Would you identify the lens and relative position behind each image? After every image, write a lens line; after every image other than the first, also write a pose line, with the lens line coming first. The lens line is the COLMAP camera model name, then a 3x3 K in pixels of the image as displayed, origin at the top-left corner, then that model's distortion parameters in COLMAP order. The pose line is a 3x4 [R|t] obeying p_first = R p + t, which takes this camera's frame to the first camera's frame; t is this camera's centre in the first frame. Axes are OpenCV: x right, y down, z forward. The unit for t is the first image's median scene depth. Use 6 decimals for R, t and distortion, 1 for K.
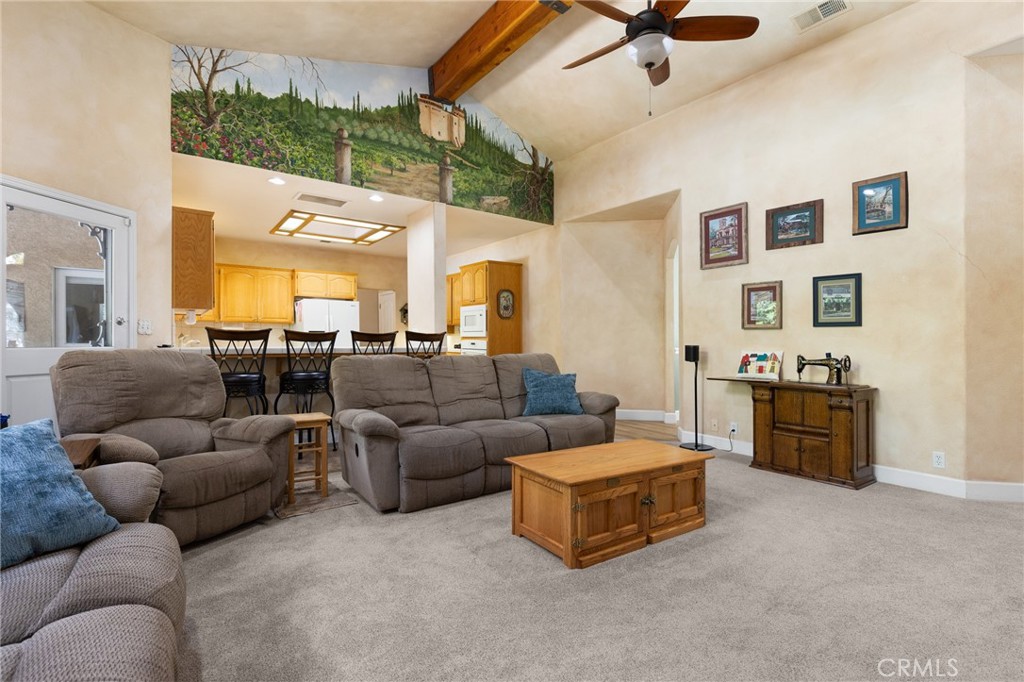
lens RADIAL K [[482.2, 0, 510.6], [0, 482.2, 340.7], [0, 0, 1]] dist [-0.002115, 0.000073]
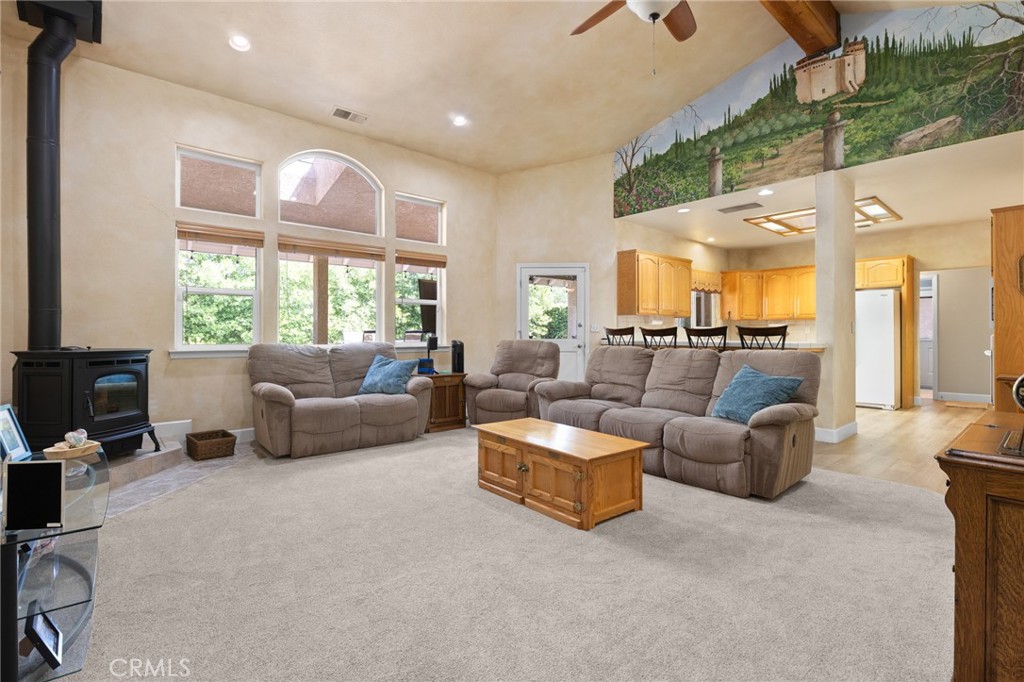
lens RADIAL K [[482.2, 0, 516.9], [0, 482.2, 336.5], [0, 0, 1]] dist [-0.002115, 0.000073]
pose [[0.100487, -0.002570, -0.994935, 0.681644], [-0.000321, 0.999997, -0.002615, 0.005114], [0.994938, 0.000582, 0.100486, 0.401717]]
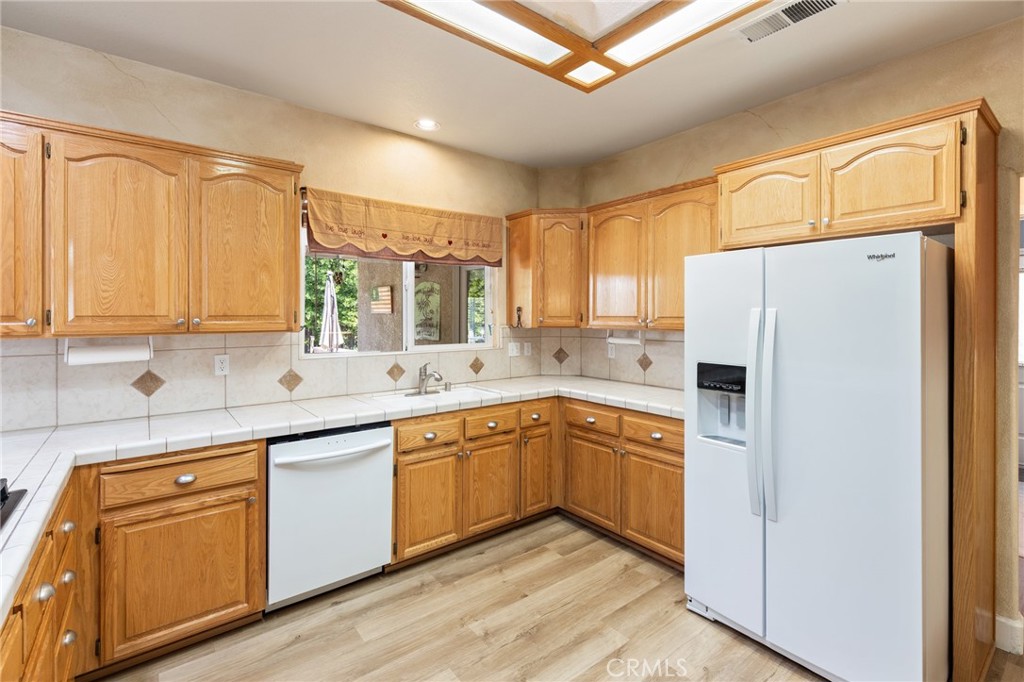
lens RADIAL K [[454.9, 0, 523.0], [0, 454.9, 317.6], [0, 0, 1]] dist [-0.001454, -0.000279]
pose [[0.032280, -0.005267, -0.999465, -0.210870], [-0.005171, 0.999972, -0.005437, -0.065313], [0.999465, 0.005344, 0.032252, 1.263910]]
